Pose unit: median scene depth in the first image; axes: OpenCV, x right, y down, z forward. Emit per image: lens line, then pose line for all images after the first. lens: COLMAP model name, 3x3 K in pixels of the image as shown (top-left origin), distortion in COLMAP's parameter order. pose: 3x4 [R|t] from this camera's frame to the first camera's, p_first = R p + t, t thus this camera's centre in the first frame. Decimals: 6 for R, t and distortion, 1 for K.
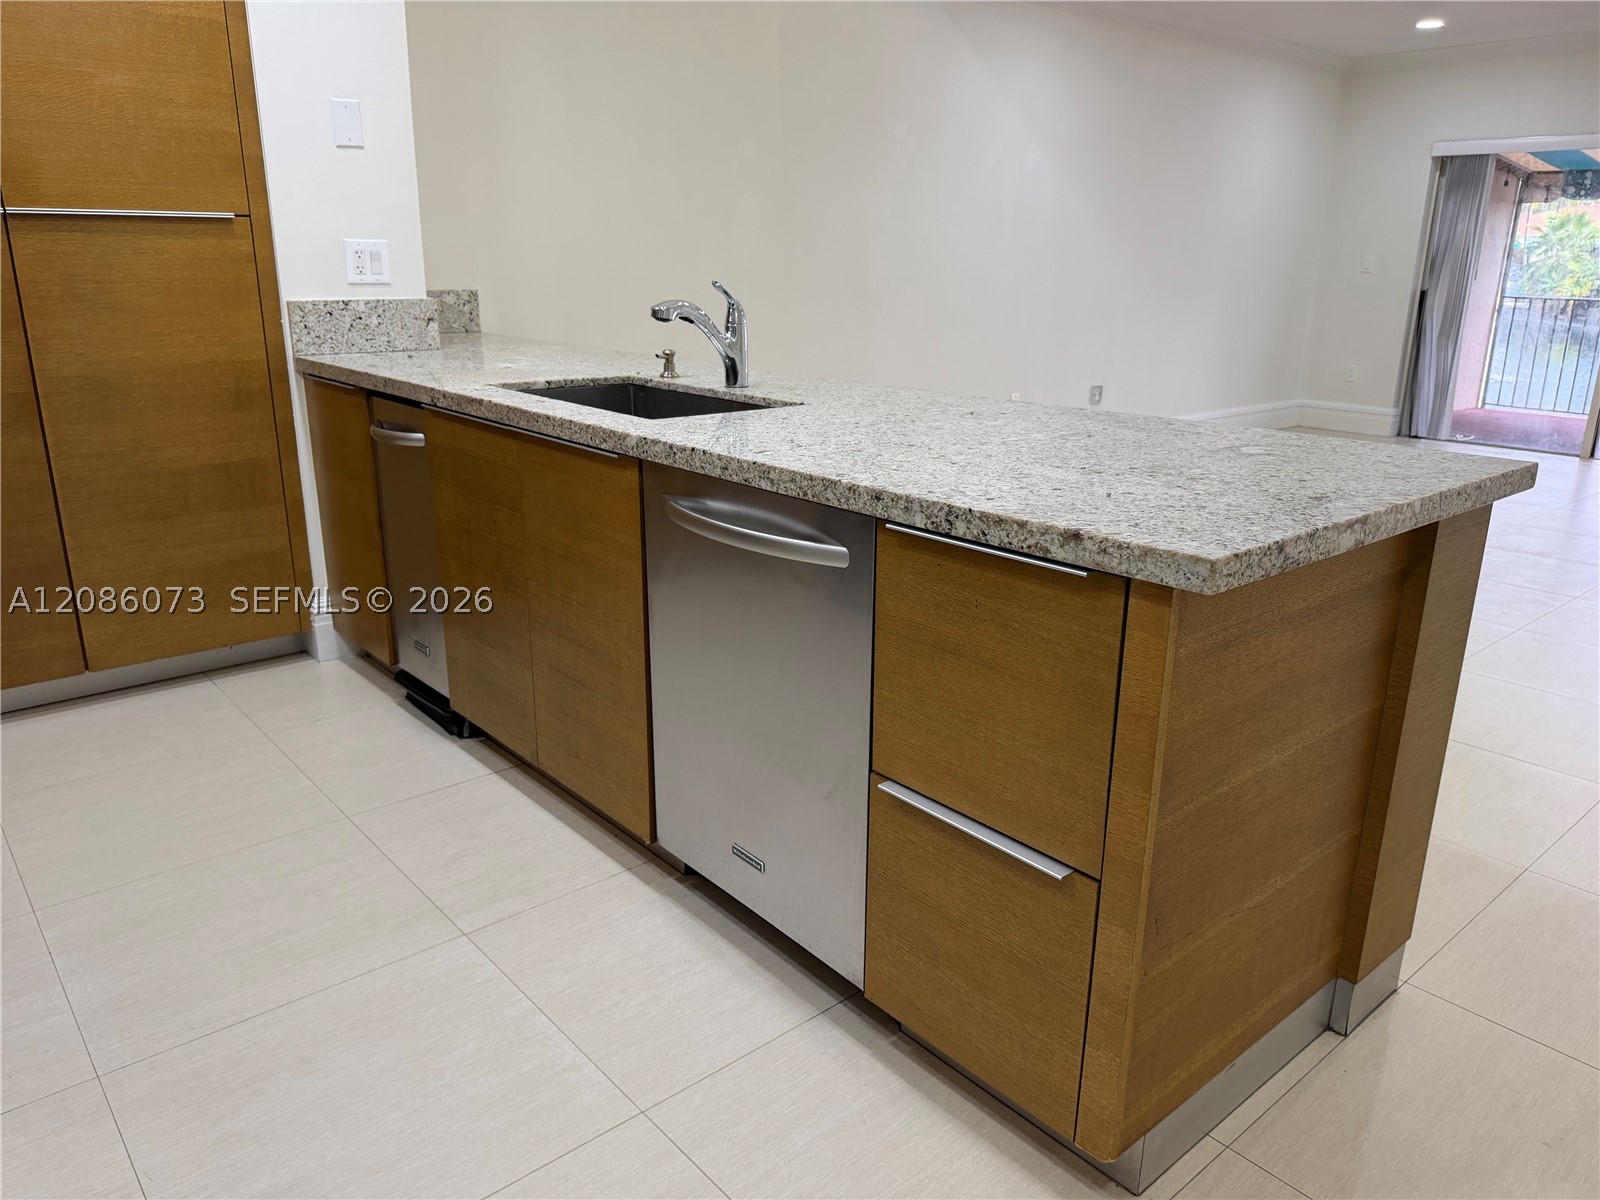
lens RADIAL K [[1129.5, 0, 798.5], [0, 1129.5, 596.6], [0, 0, 1]] dist [0.071437, -0.083693]
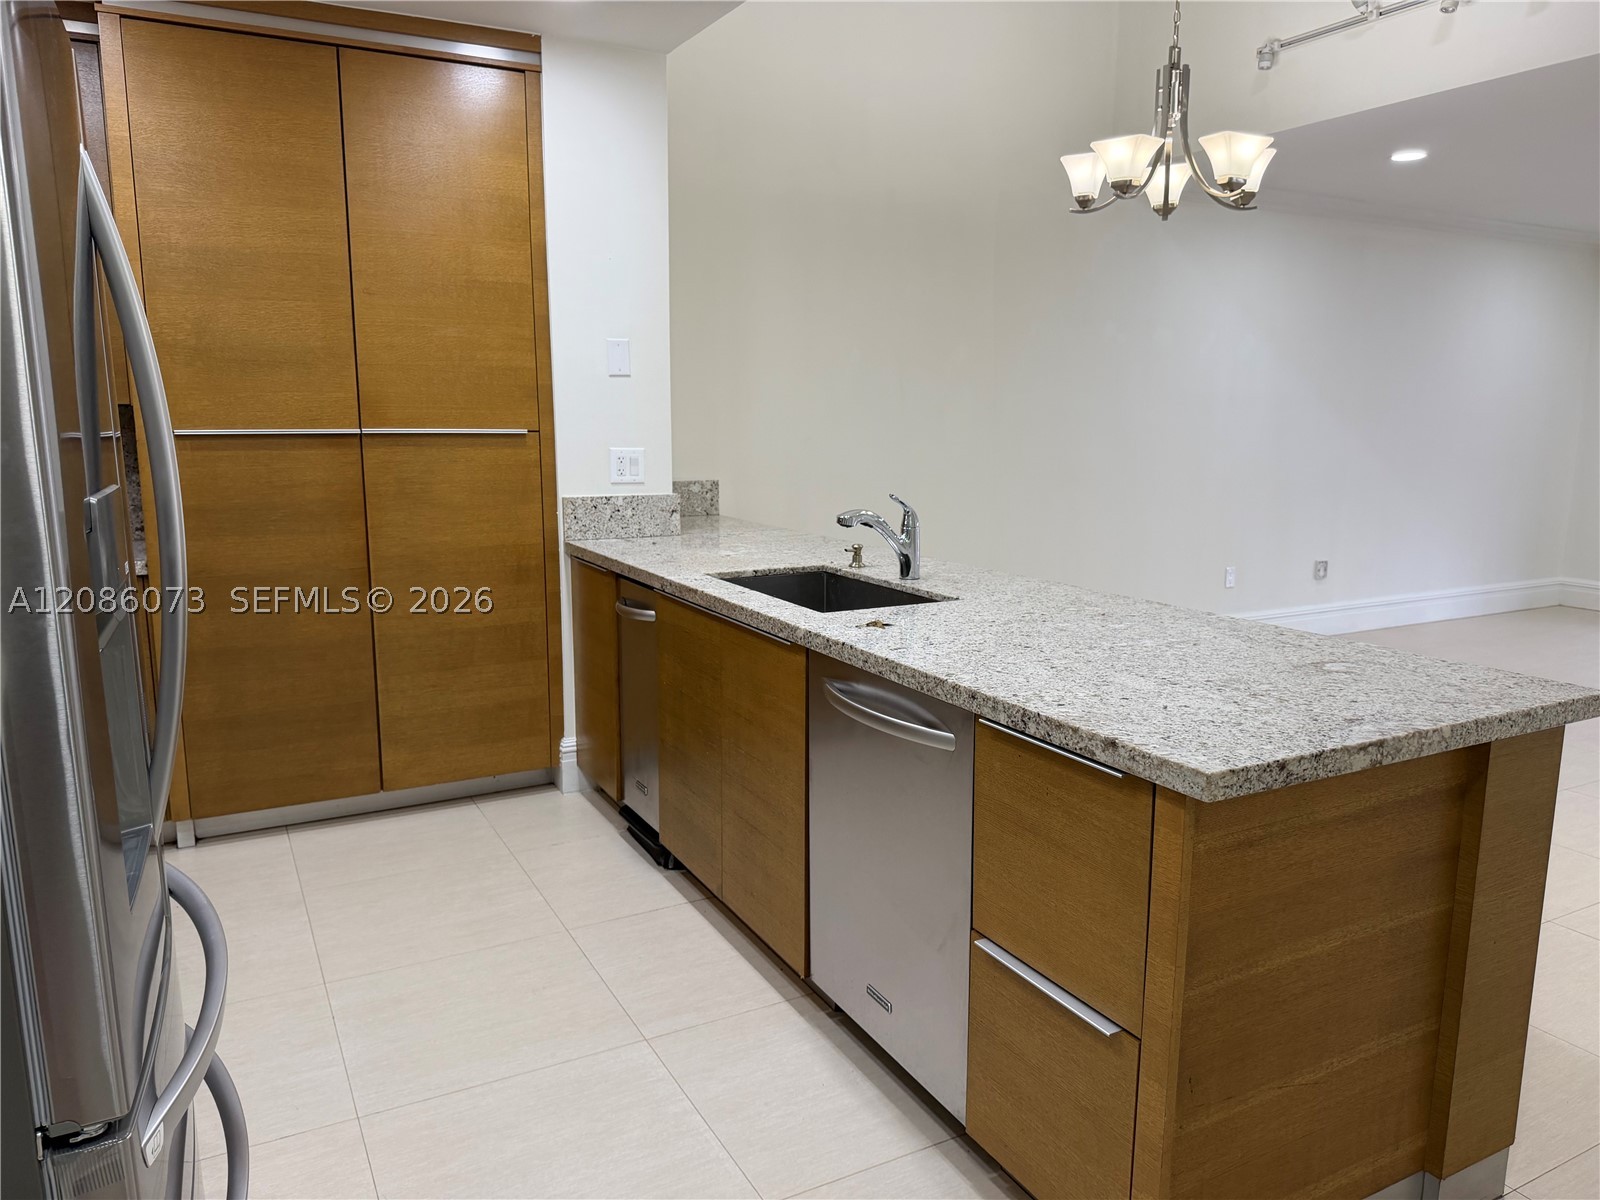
lens RADIAL K [[1129.5, 0, 811.0], [0, 1129.5, 602.1], [0, 0, 1]] dist [0.071437, -0.083693]
pose [[0.977812, 0.030859, -0.207200, 0.114513], [-0.055892, 0.991667, -0.116073, -0.029234], [0.201891, 0.125078, 0.971388, -0.186485]]
